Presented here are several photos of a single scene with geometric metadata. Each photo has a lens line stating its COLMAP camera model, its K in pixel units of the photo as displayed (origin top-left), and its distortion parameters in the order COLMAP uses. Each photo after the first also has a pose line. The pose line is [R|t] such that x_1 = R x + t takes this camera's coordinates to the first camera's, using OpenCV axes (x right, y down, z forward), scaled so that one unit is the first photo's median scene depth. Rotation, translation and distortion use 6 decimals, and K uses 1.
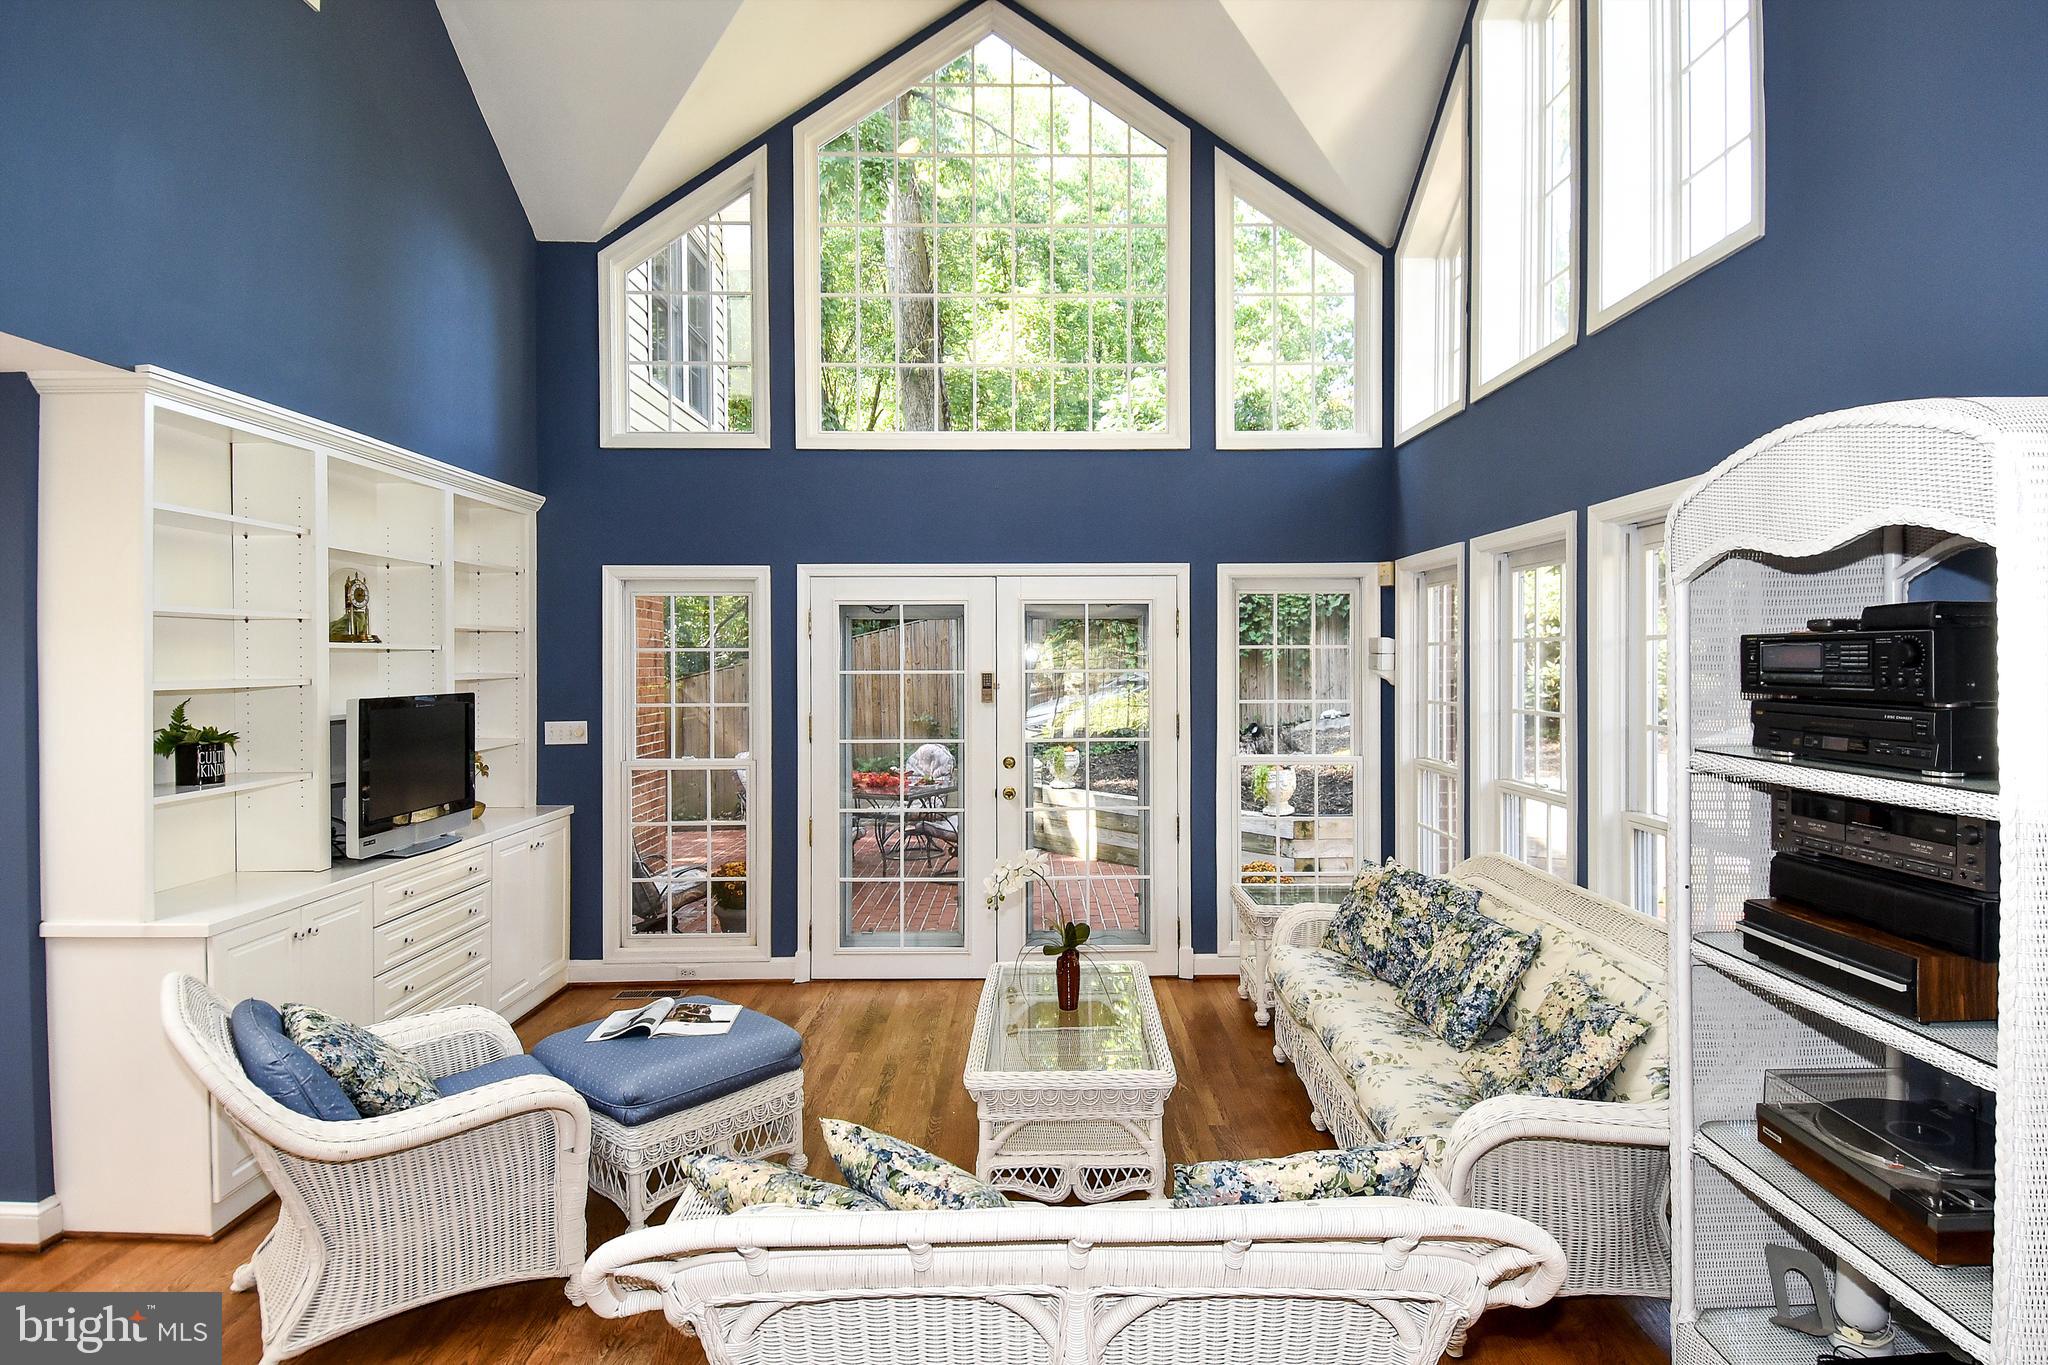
lens RADIAL K [[1087.6, 0, 1063.0], [0, 1087.6, 673.6], [0, 0, 1]] dist [0.015310, -0.007409]
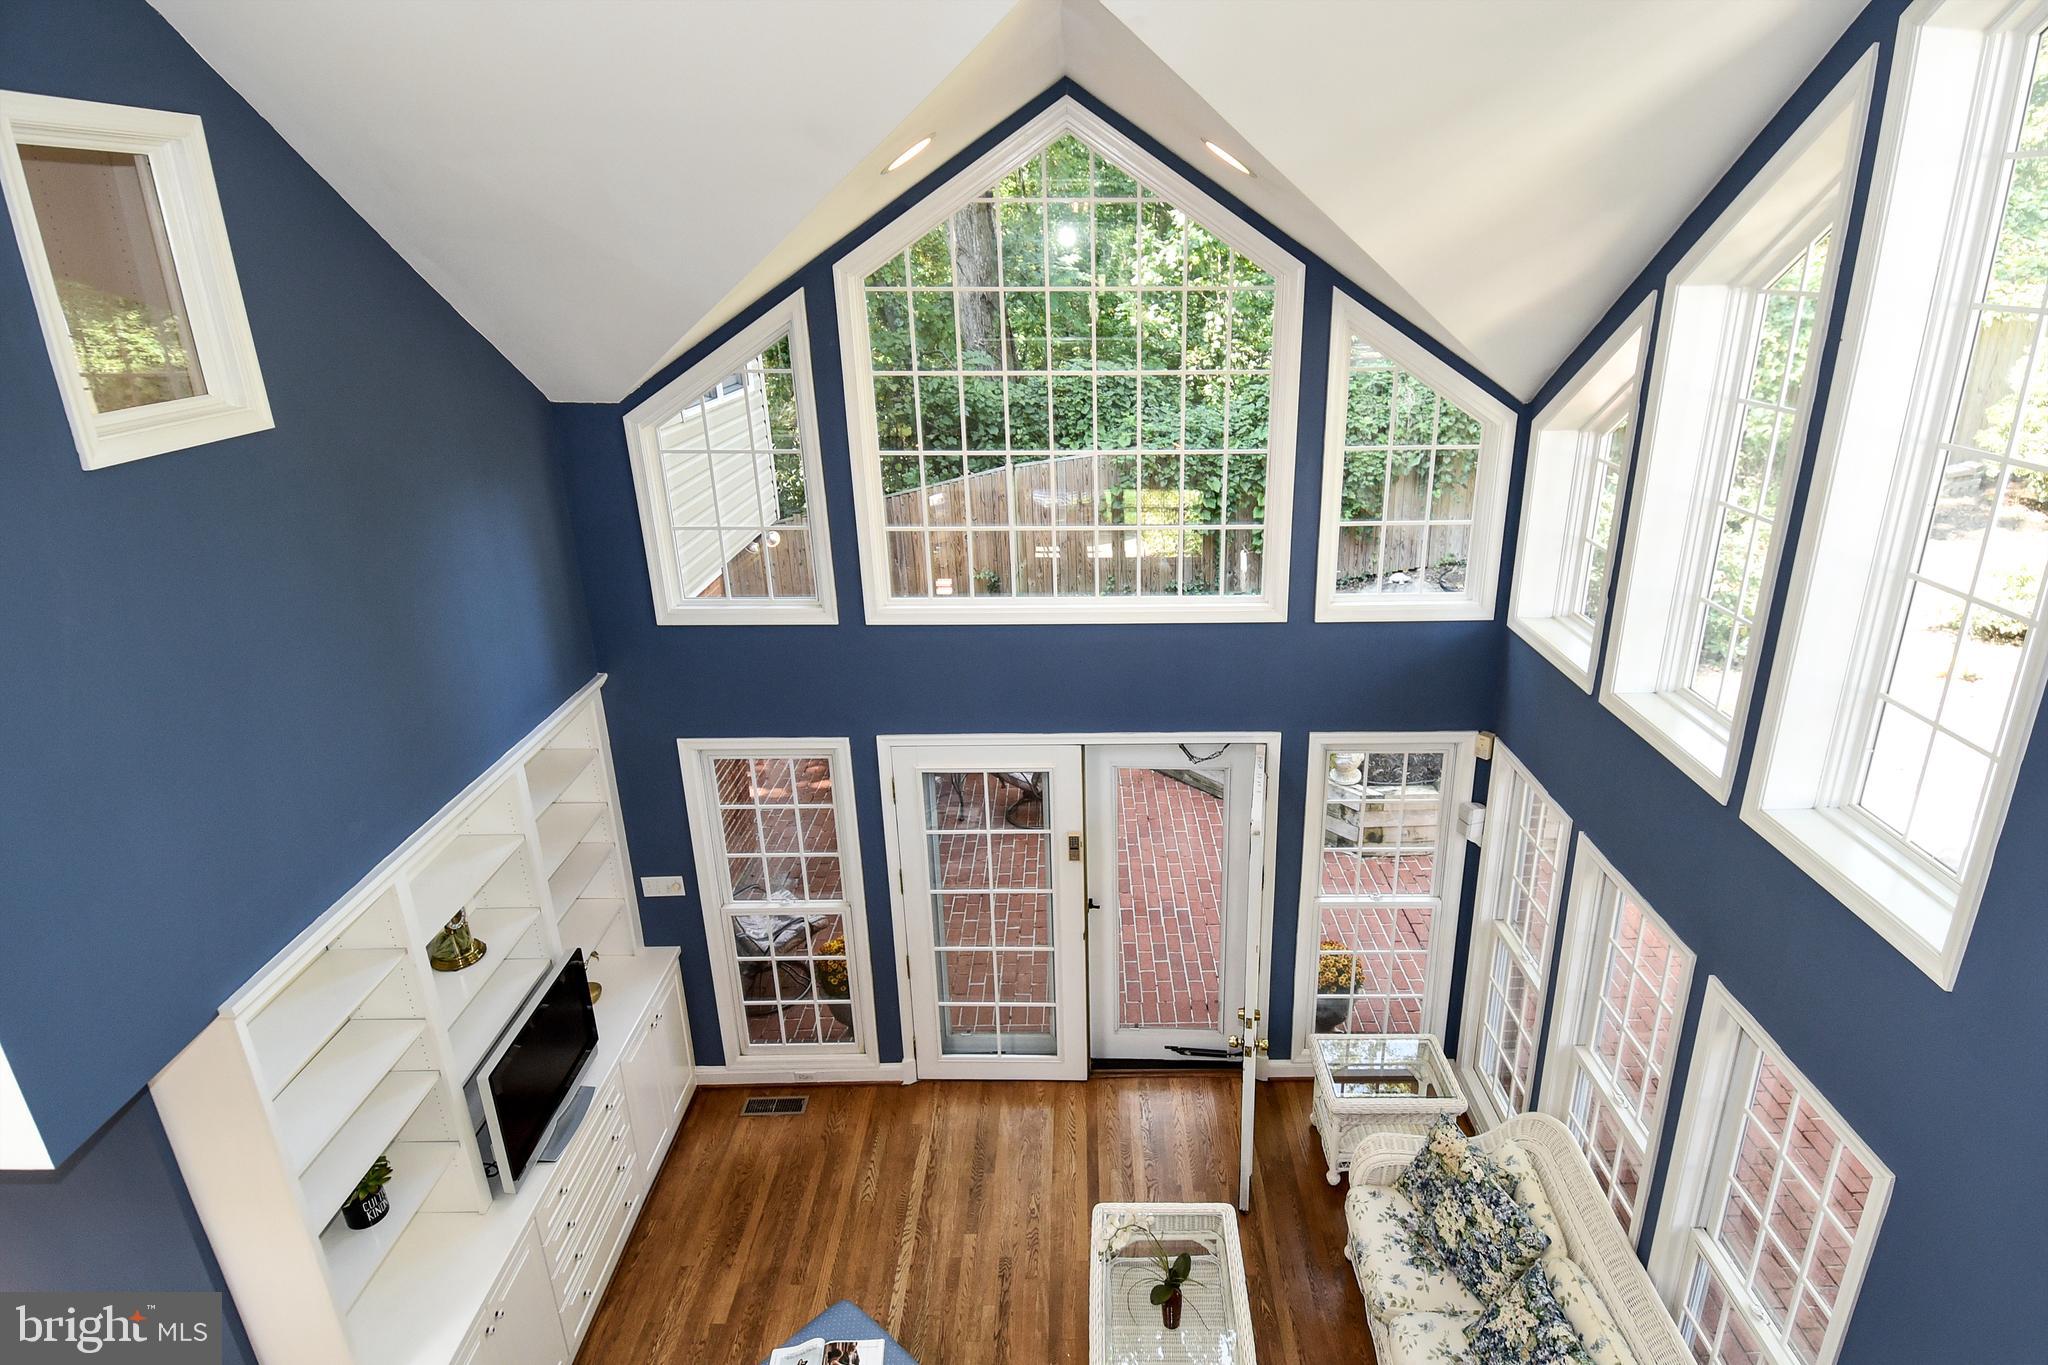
lens RADIAL K [[1087.6, 0, 1106.3], [0, 1087.6, 650.2], [0, 0, 1]] dist [0.015310, -0.007409]
pose [[0.999963, -0.008272, -0.002280, -0.036977], [0.008561, 0.943953, 0.329970, -0.494415], [-0.000577, -0.329977, 0.943989, 0.110791]]
